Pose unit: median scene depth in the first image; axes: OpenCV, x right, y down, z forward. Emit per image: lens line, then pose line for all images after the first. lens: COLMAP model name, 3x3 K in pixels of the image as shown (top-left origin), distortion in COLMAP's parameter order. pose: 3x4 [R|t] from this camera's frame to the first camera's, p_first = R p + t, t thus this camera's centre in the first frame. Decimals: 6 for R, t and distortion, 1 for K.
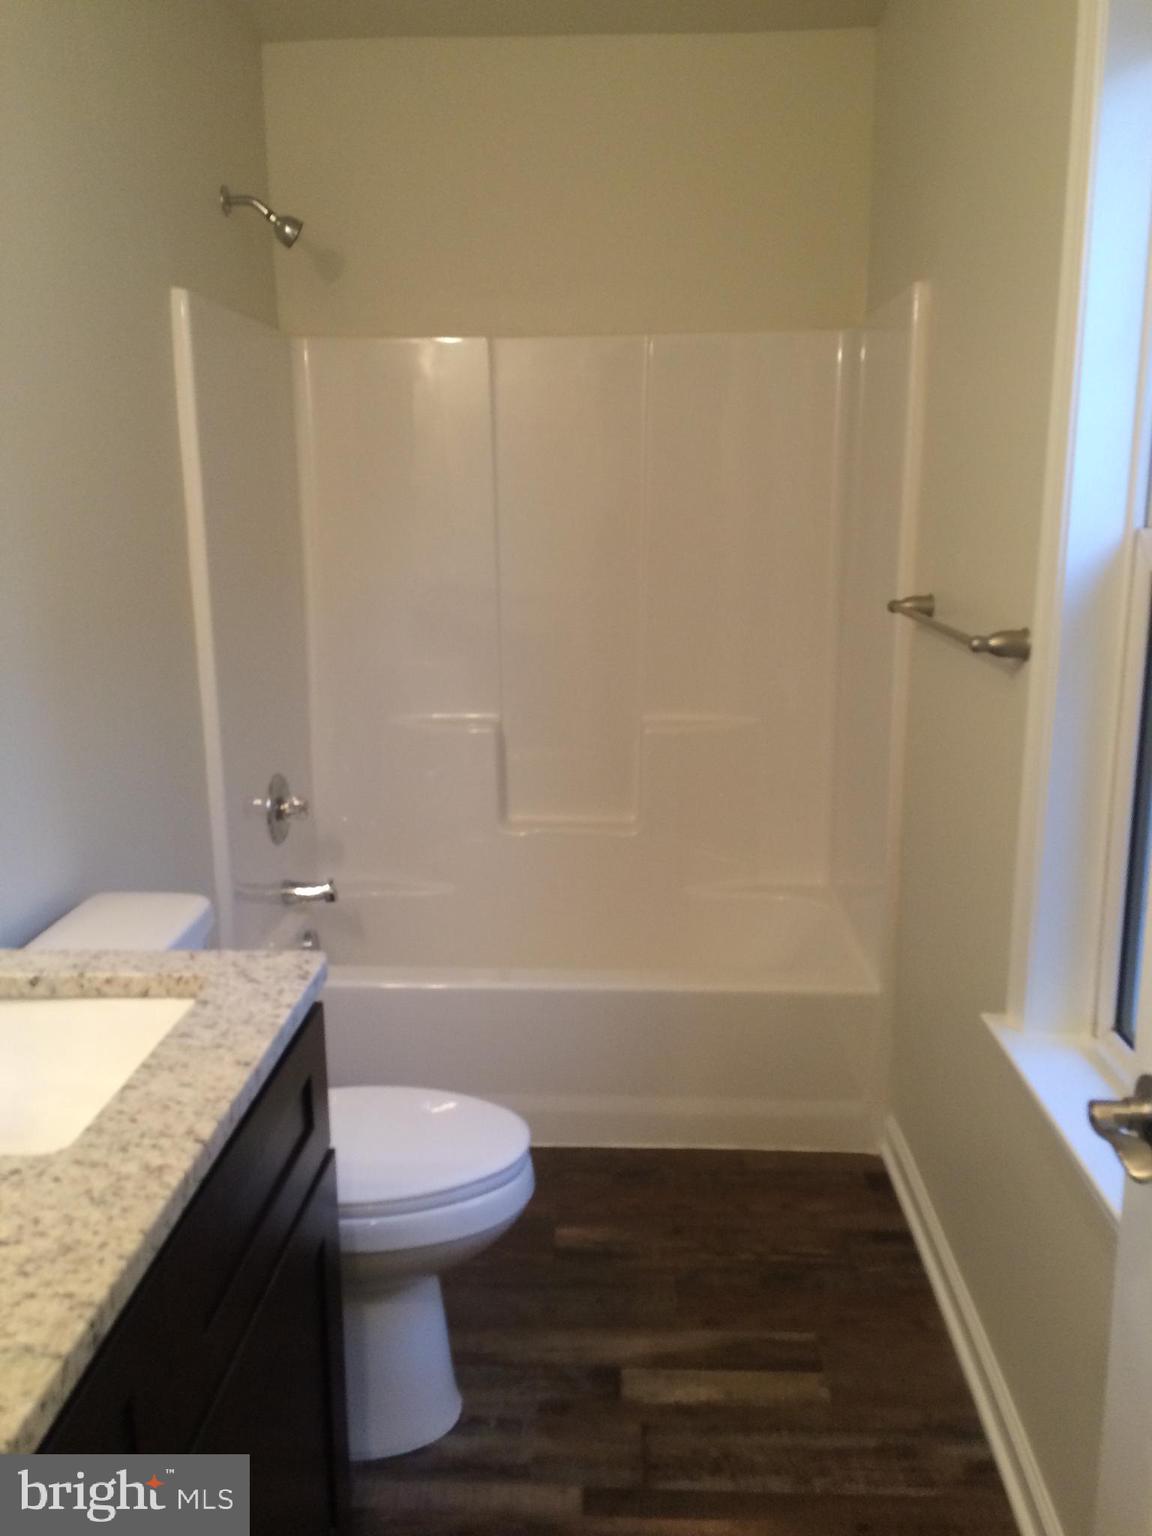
lens RADIAL K [[1305.0, 0, 576.0], [0, 1305.0, 768.0], [0, 0, 1]] dist [0.102001, -0.149672]
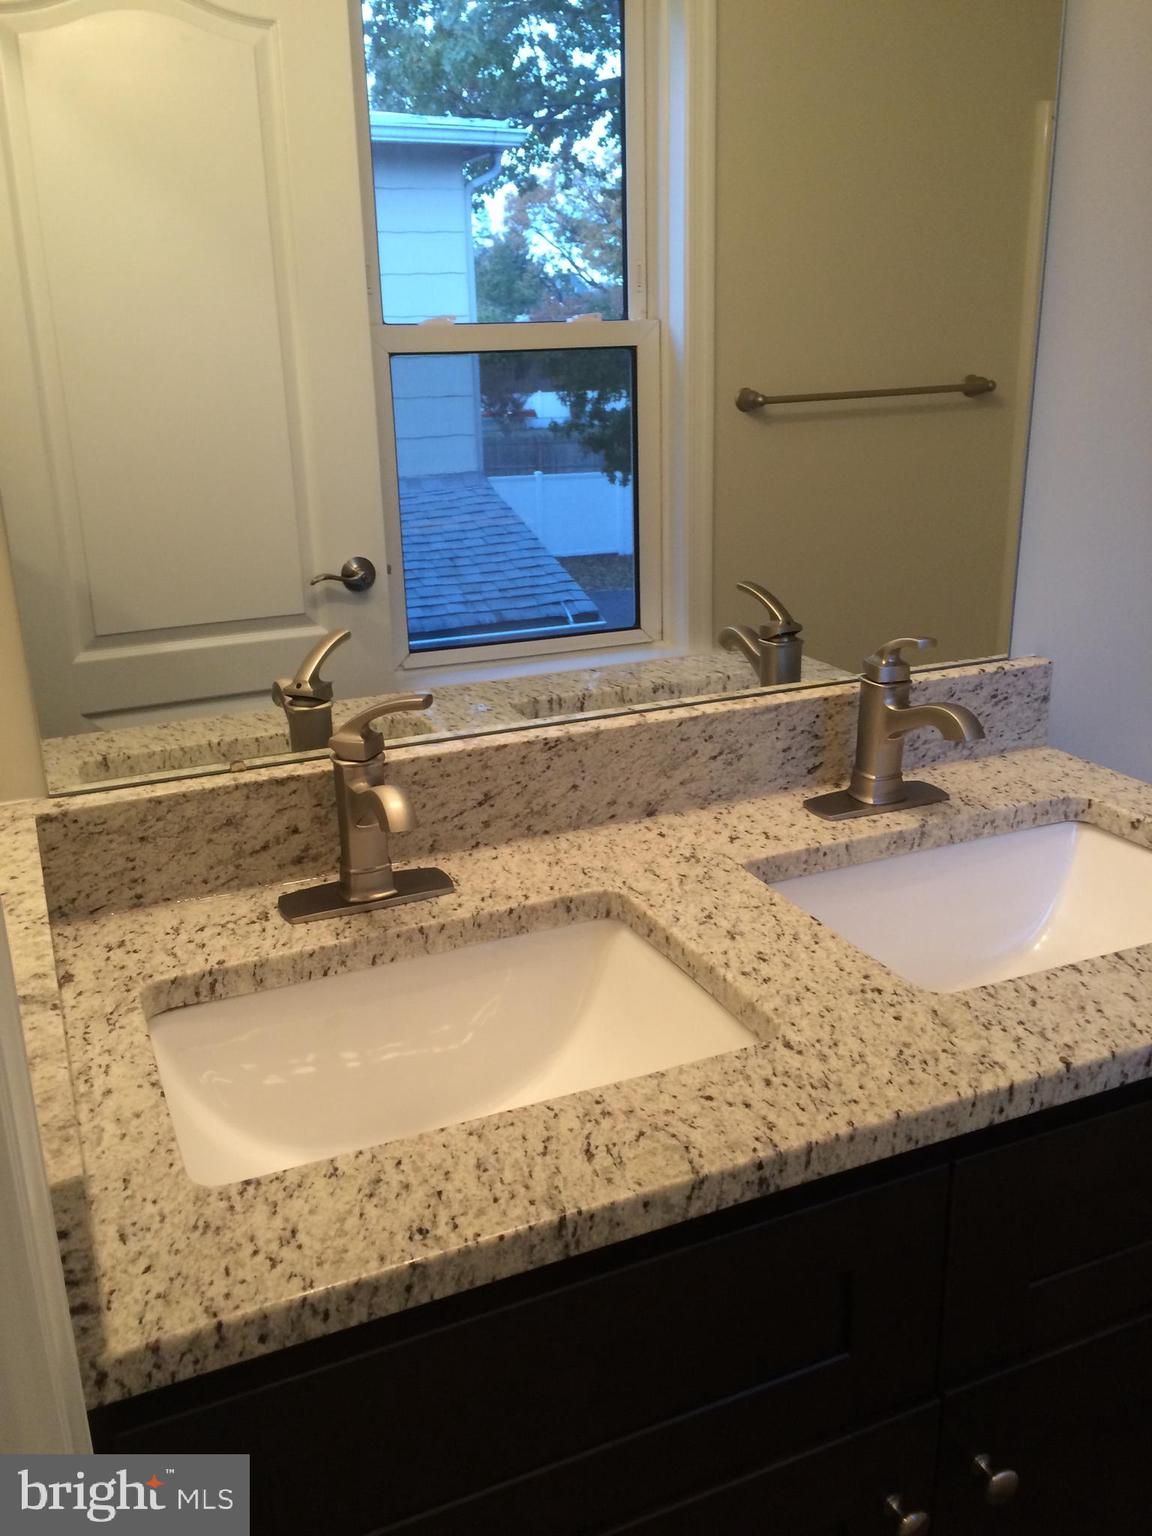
lens RADIAL K [[1305.0, 0, 576.0], [0, 1305.0, 768.0], [0, 0, 1]] dist [0.102001, -0.149672]
pose [[0.427199, 0.287712, -0.857160, 0.223246], [-0.170209, 0.956661, 0.236280, -0.018966], [0.887992, 0.044958, 0.457656, 0.408509]]
